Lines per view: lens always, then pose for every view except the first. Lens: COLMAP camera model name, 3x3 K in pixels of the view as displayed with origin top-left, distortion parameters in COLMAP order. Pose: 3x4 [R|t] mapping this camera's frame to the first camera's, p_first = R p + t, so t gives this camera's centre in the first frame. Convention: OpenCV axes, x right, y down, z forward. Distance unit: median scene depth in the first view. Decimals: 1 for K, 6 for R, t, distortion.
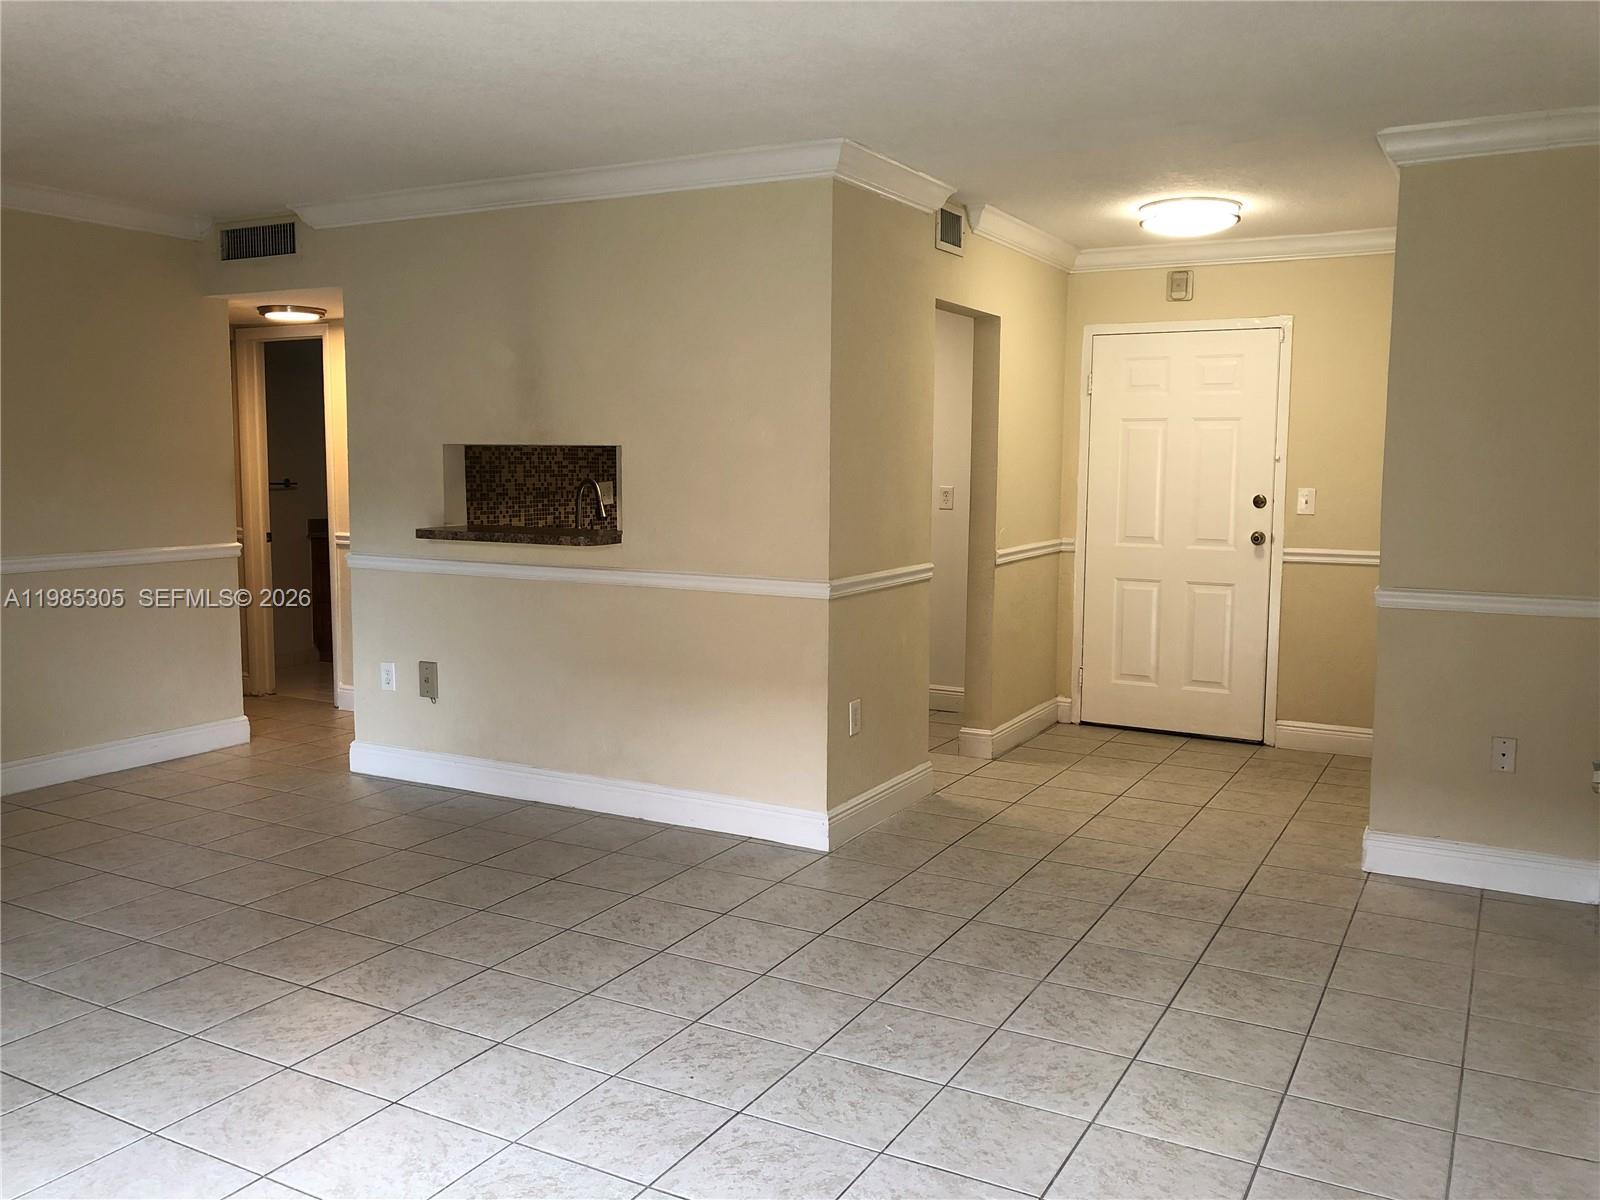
lens RADIAL K [[1325.4, 0, 795.7], [0, 1325.4, 590.7], [0, 0, 1]] dist [0.034491, -0.025687]
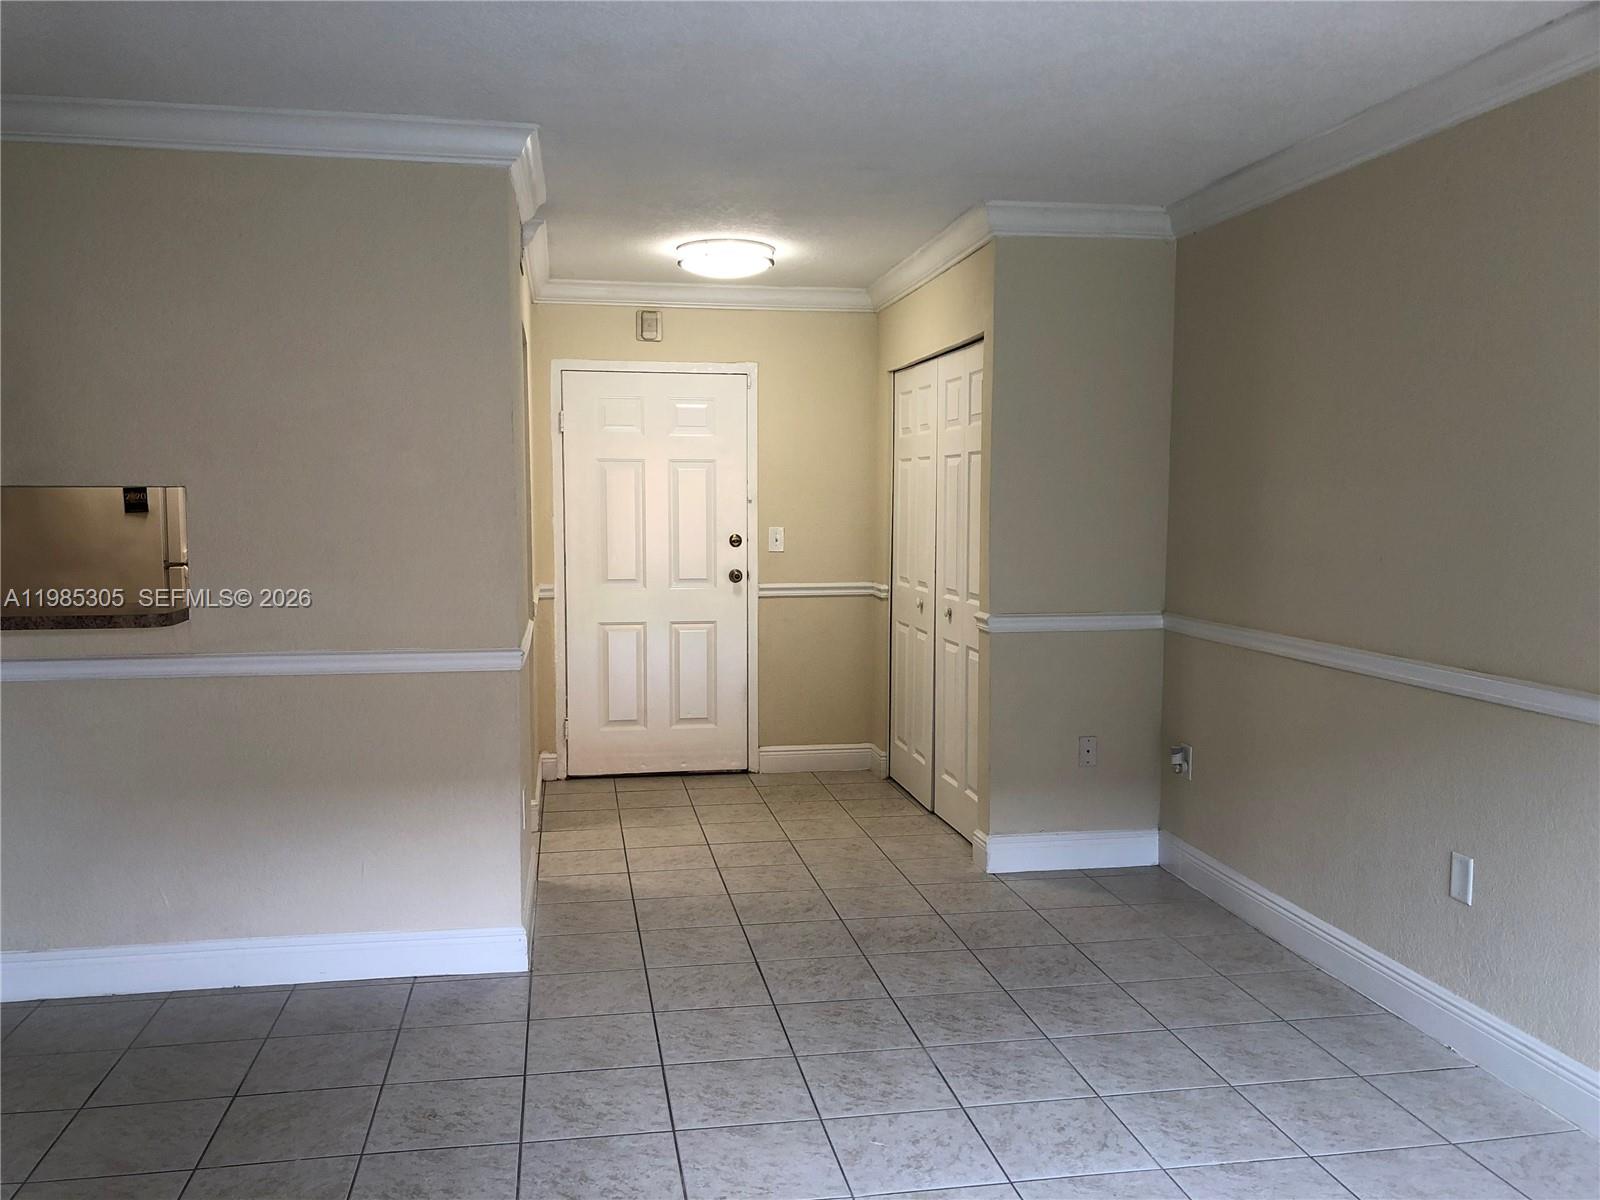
lens RADIAL K [[1325.4, 0, 795.7], [0, 1325.4, 590.7], [0, 0, 1]] dist [0.034491, -0.025687]
pose [[0.777768, -0.050620, 0.626510, -0.379180], [0.067847, 0.997689, -0.003617, -0.029674], [-0.624879, 0.045320, 0.779405, 0.240188]]
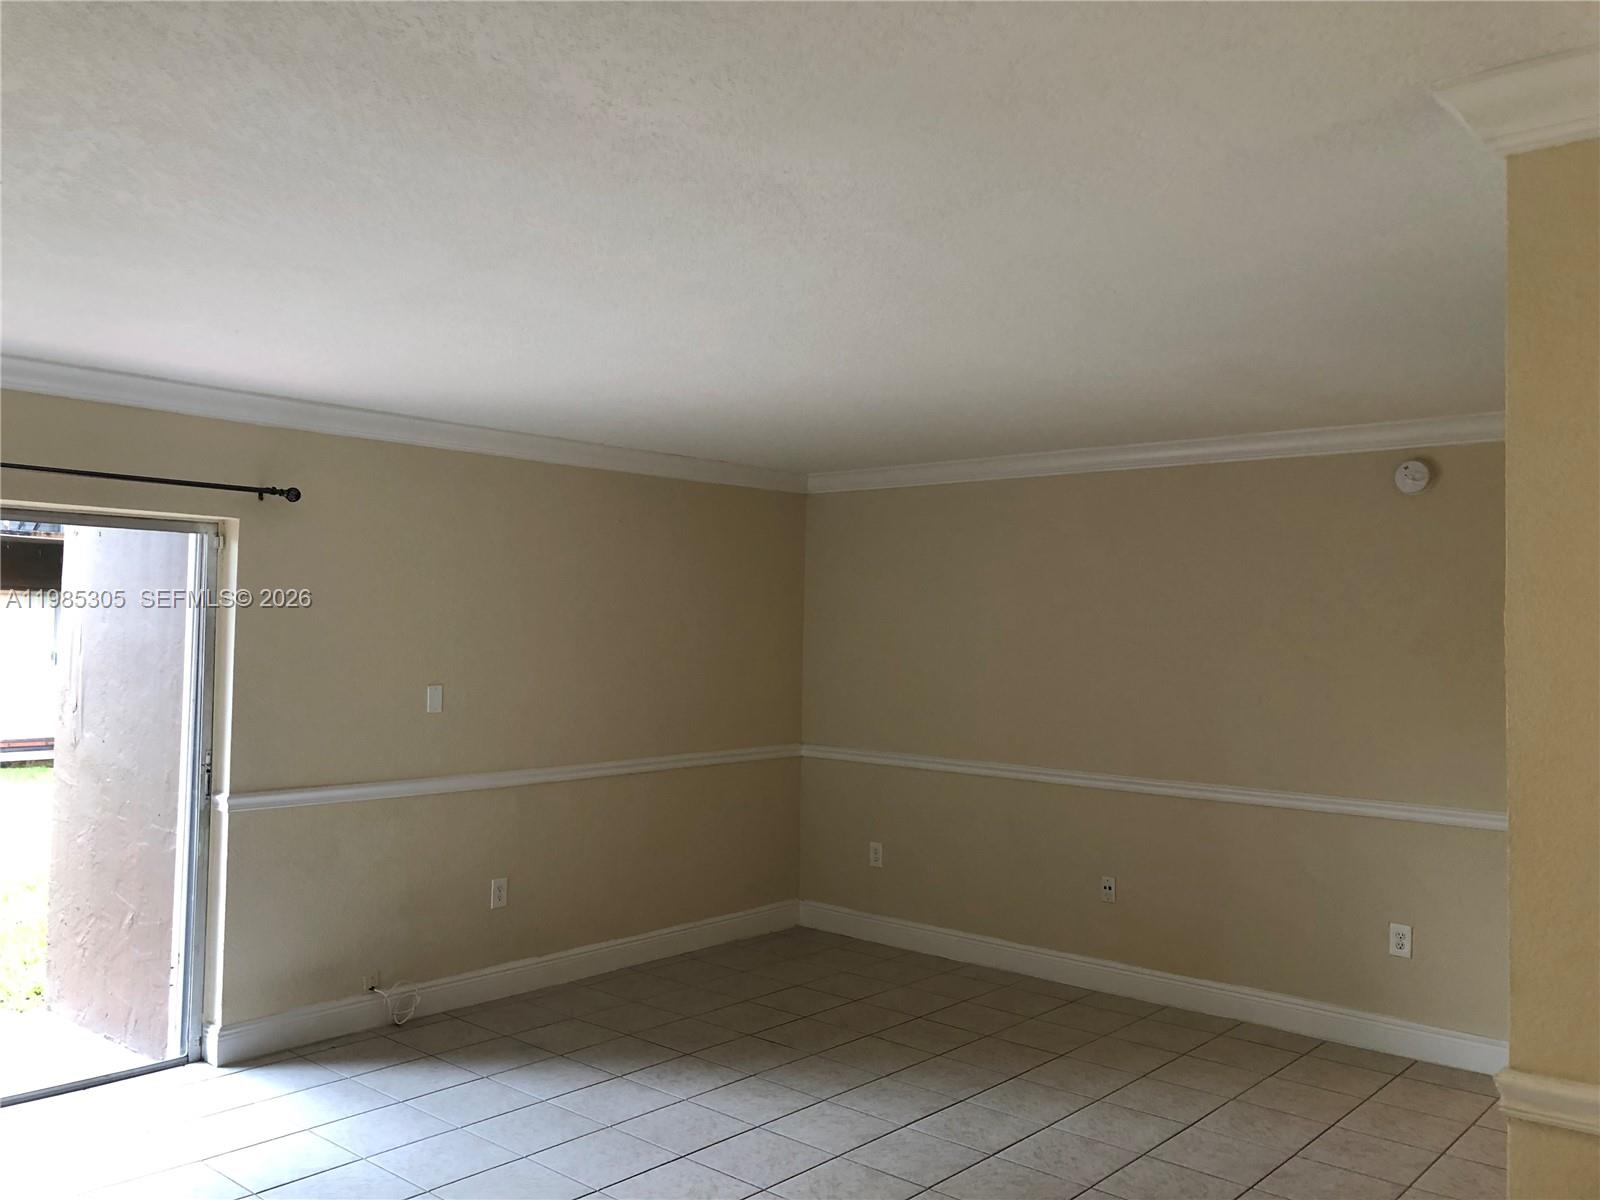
lens RADIAL K [[1337.4, 0, 788.8], [0, 1337.4, 549.5], [0, 0, 1]] dist [-0.000470, 0.004980]
pose [[-0.222747, -0.069349, -0.972407, 0.526981], [-0.120754, 0.991748, -0.043067, -0.128661], [0.967369, 0.107829, -0.229283, 0.894166]]
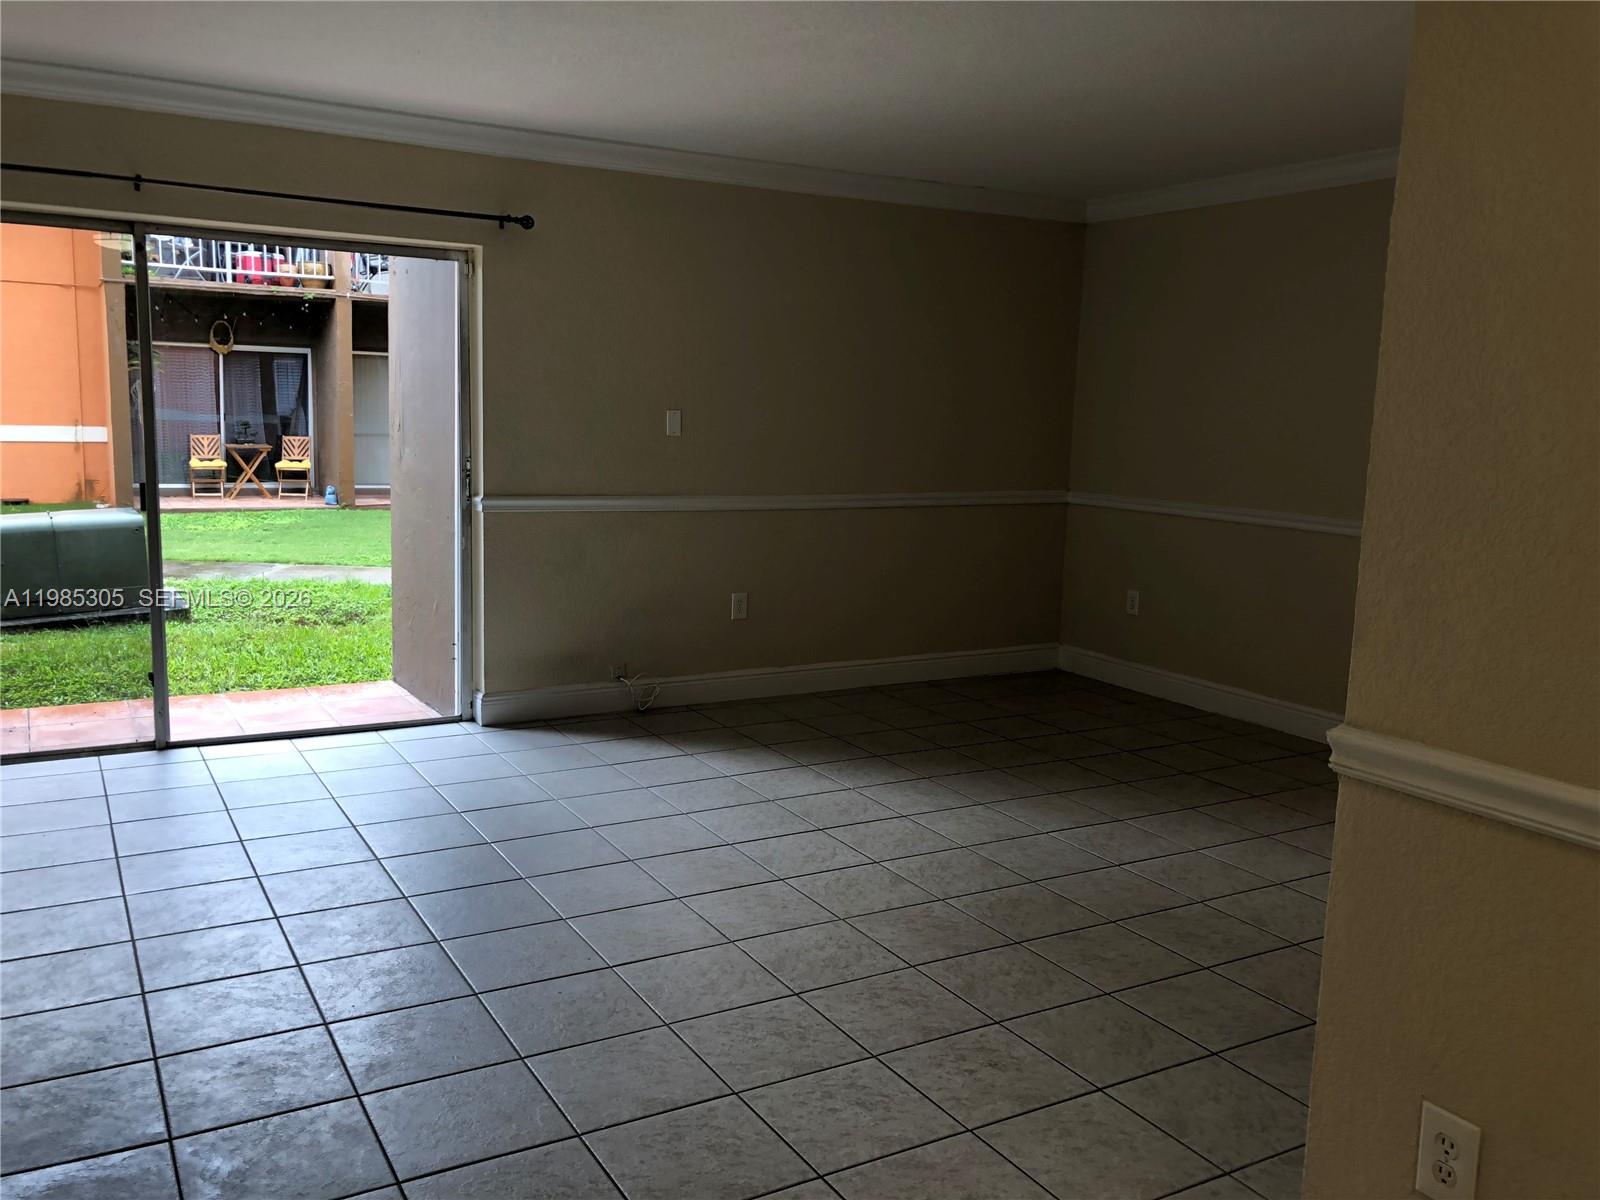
lens RADIAL K [[1325.4, 0, 795.7], [0, 1325.4, 590.7], [0, 0, 1]] dist [0.034491, -0.025687]
pose [[-0.514406, 0.096267, -0.852126, 0.460541], [-0.126575, 0.974272, 0.186476, -0.103258], [0.848154, 0.203783, -0.488986, 1.087997]]
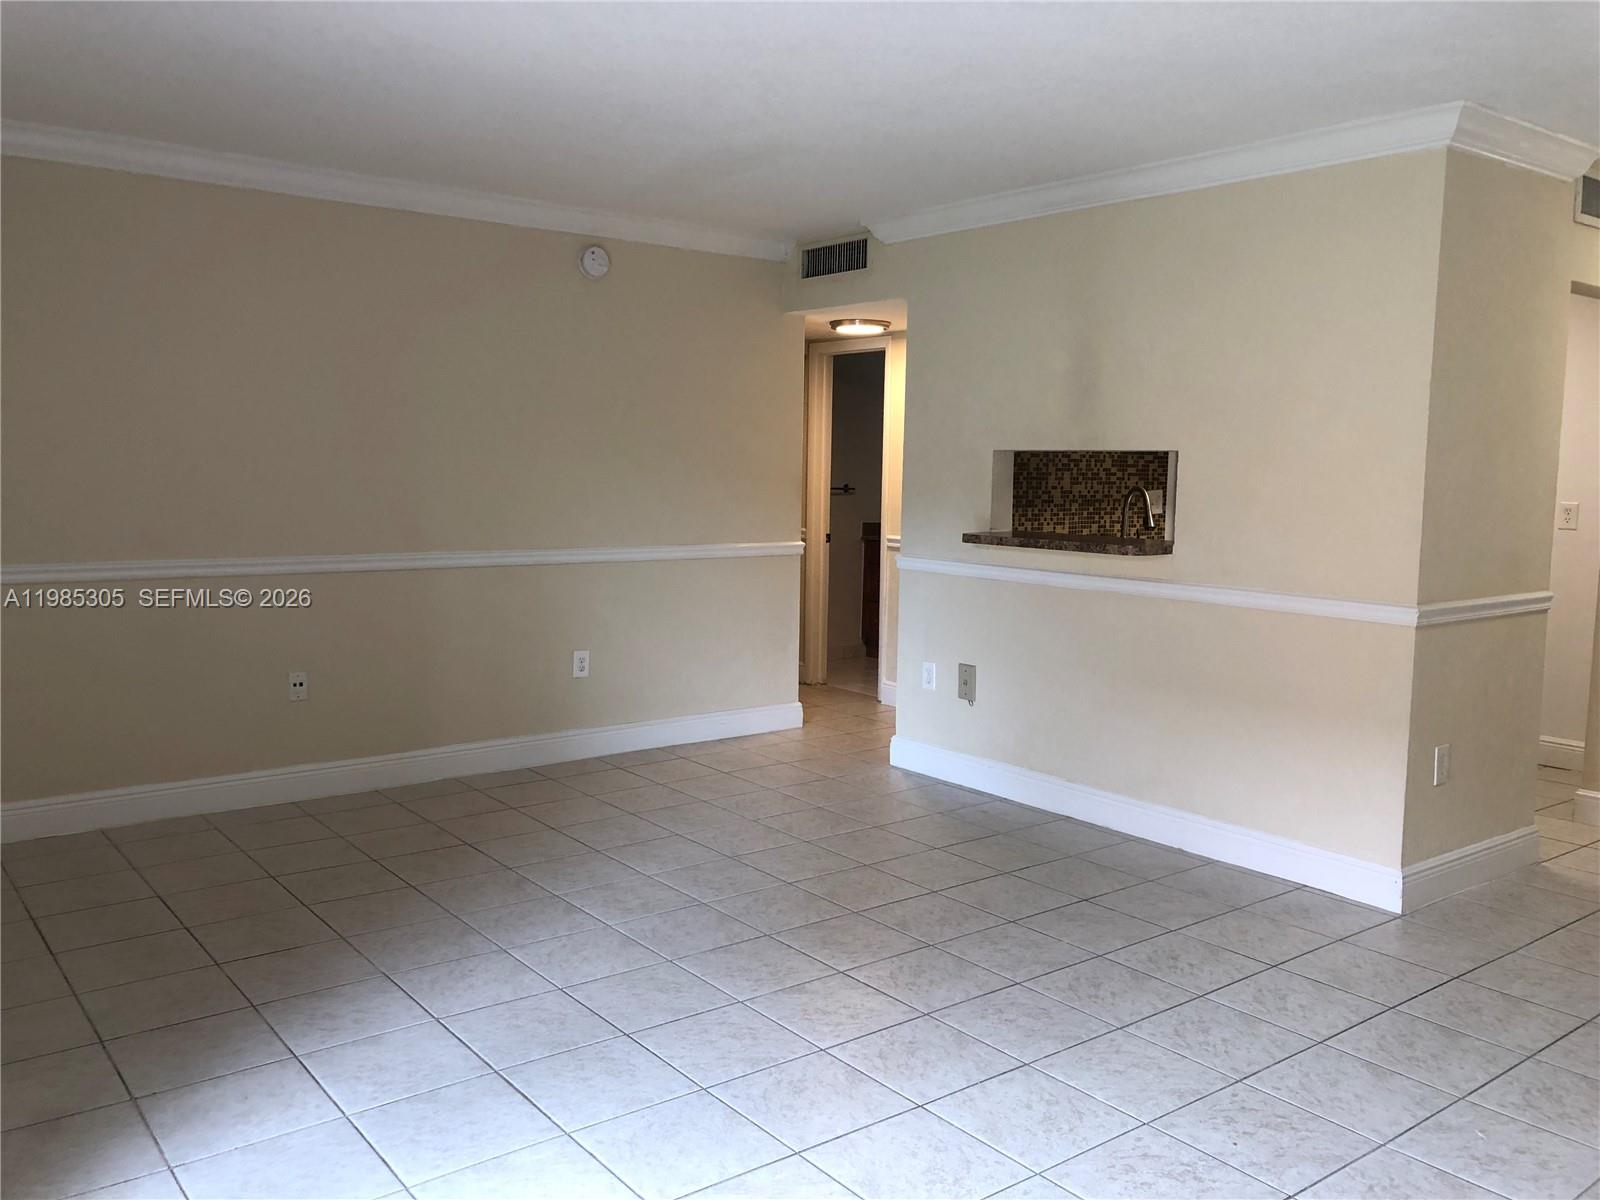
lens RADIAL K [[1325.4, 0, 795.7], [0, 1325.4, 590.7], [0, 0, 1]] dist [0.034491, -0.025687]
pose [[0.920428, 0.048452, -0.387898, -0.012858], [-0.051262, 0.998680, 0.003108, 0.001483], [0.387537, 0.017024, 0.921697, 0.027594]]
